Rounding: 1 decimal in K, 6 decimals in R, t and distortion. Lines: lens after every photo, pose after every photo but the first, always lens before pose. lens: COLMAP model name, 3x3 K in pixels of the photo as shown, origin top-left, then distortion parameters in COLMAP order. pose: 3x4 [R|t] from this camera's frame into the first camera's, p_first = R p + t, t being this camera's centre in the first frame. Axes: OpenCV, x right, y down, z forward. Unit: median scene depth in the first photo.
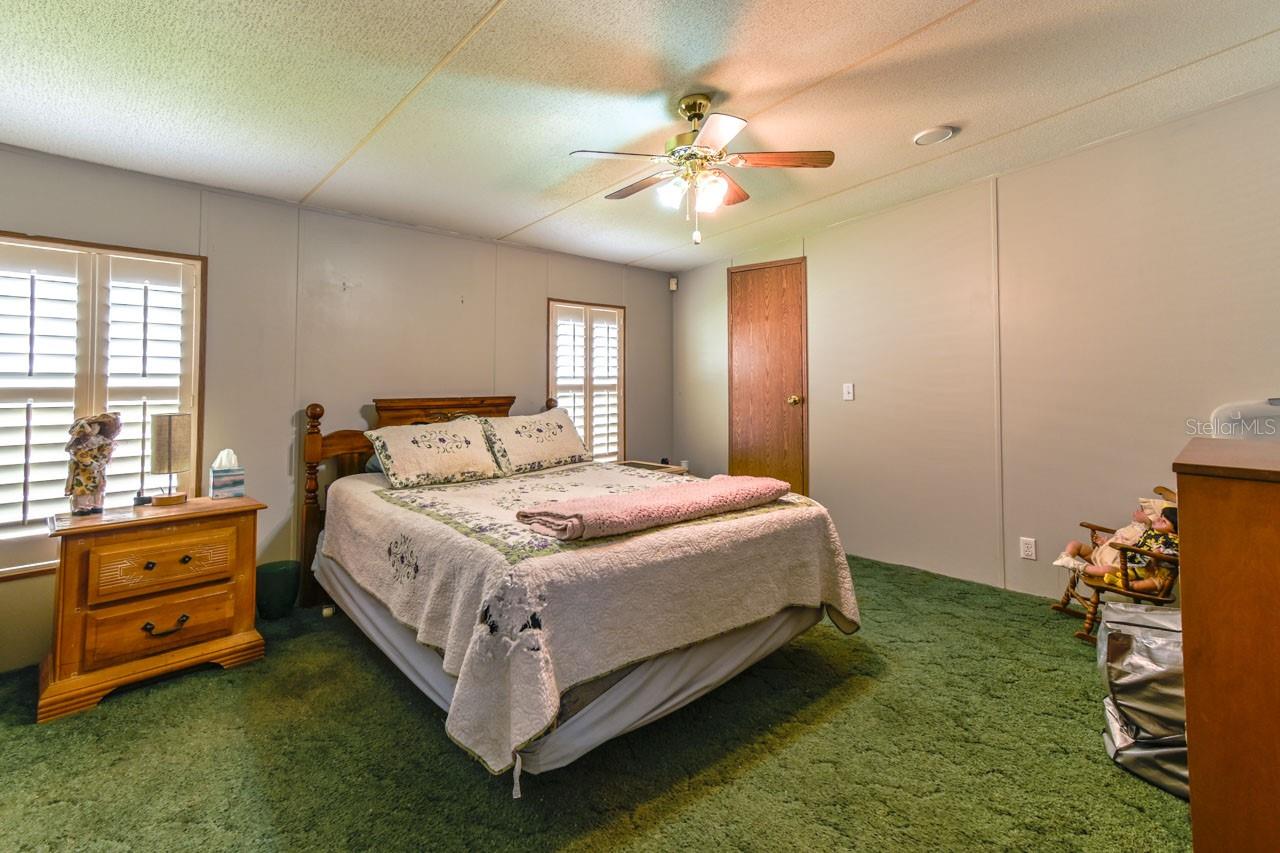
lens RADIAL K [[579.0, 0, 640.9], [0, 579.0, 391.0], [0, 0, 1]] dist [-0.004519, 0.017187]
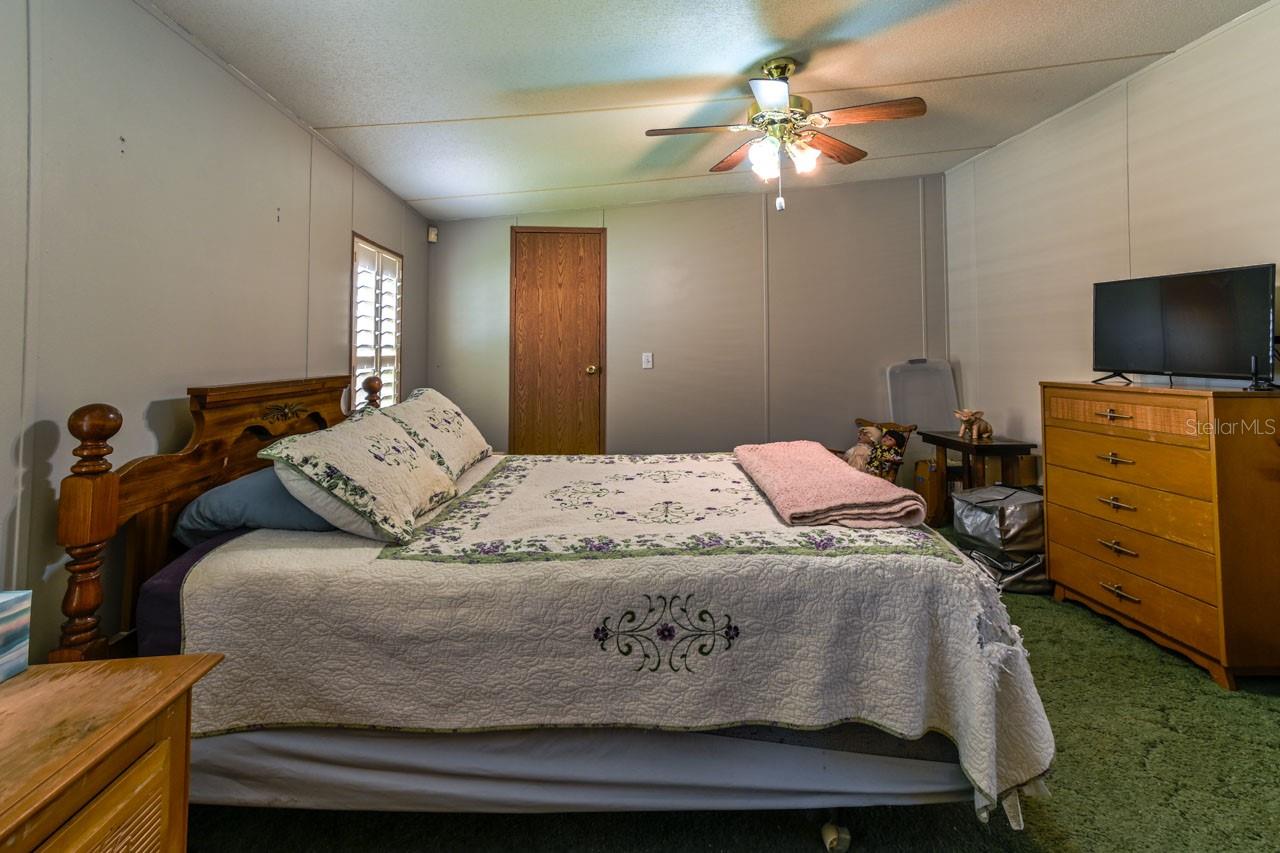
lens RADIAL K [[573.9, 0, 640.4], [0, 573.9, 353.3], [0, 0, 1]] dist [-0.007996, 0.016142]
pose [[0.673732, -0.005948, 0.738952, -0.419041], [0.017142, 0.999824, -0.007580, -0.004367], [-0.738777, 0.017774, 0.673716, 0.280501]]
